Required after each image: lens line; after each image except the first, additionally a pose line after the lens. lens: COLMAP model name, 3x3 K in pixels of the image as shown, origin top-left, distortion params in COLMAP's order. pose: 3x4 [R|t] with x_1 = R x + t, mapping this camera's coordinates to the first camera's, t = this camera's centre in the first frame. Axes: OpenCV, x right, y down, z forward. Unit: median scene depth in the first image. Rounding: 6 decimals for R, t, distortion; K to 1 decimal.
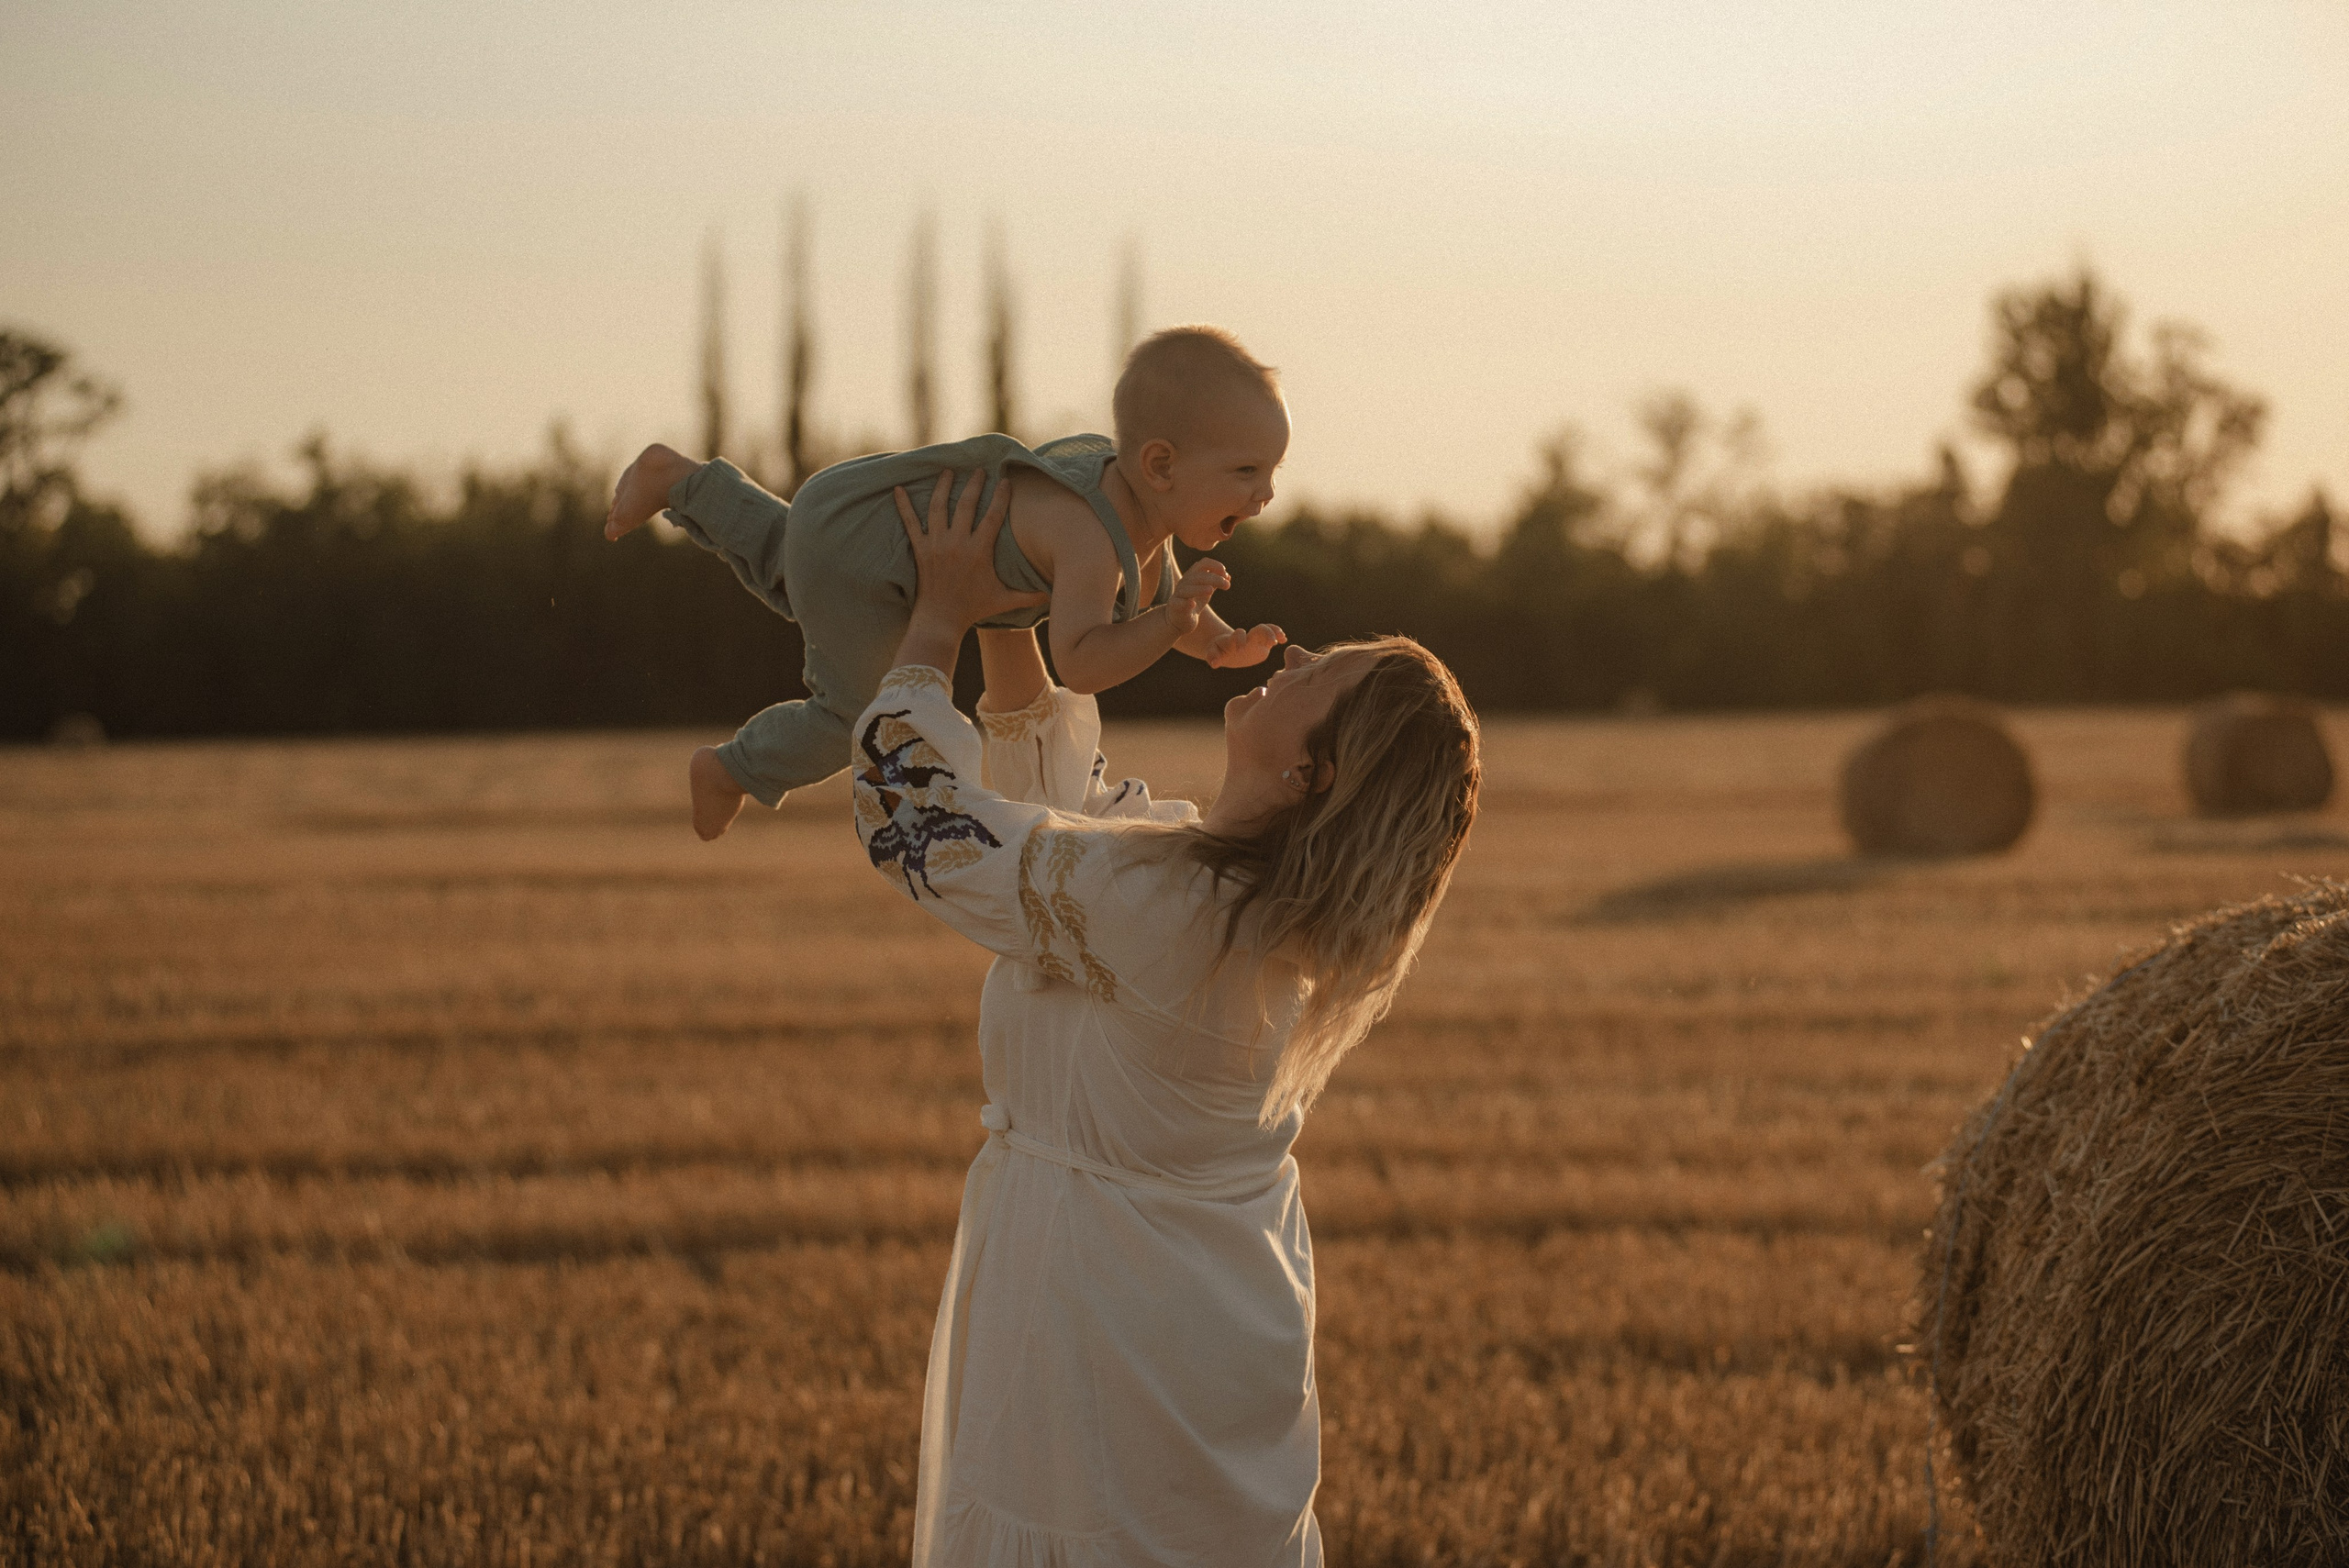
lens RADIAL K [[6571.0, 0, 1174.5], [0, 6571.0, 784.0], [0, 0, 1]] dist [-0.008688, -0.186108]
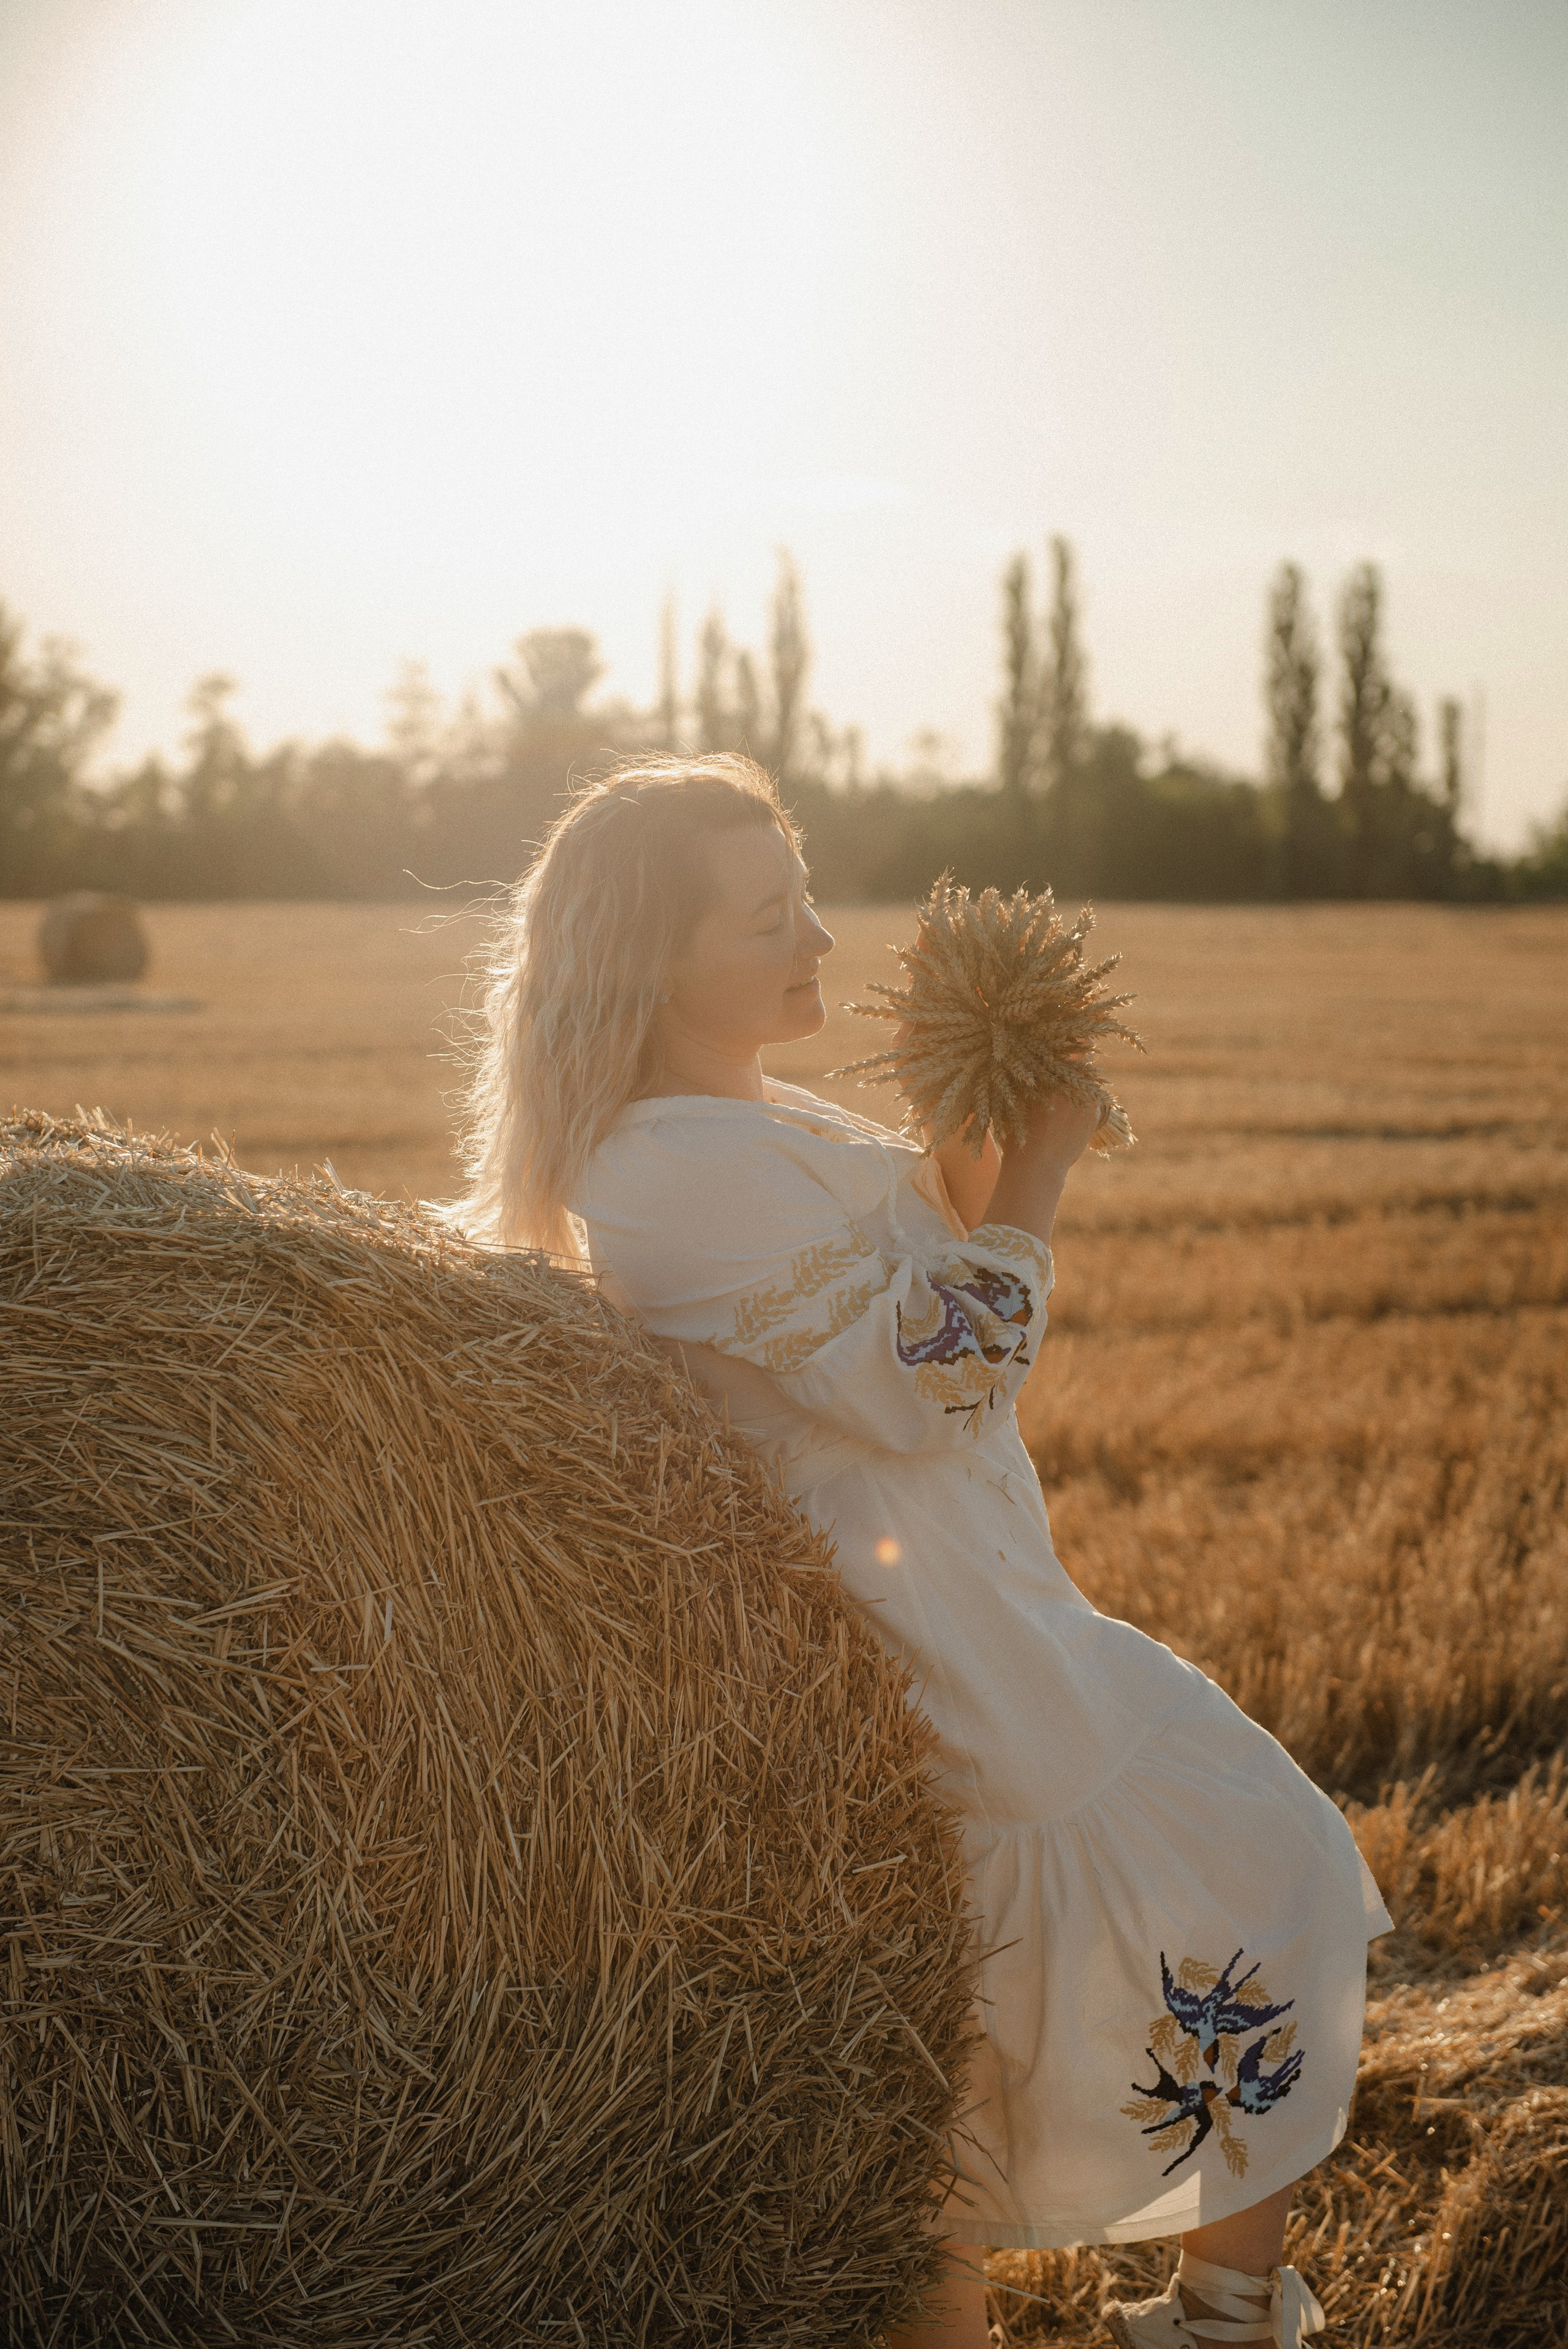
lens RADIAL K [[4545.6, 0, 784.0], [0, 4545.6, 1174.5], [0, 0, 1]] dist [0.104077, -0.308134]
pose [[0.952407, -0.004577, 0.304794, 0.131029], [-0.009789, 0.998912, 0.045590, -0.004102], [-0.304671, -0.046404, 0.951326, 0.546778]]
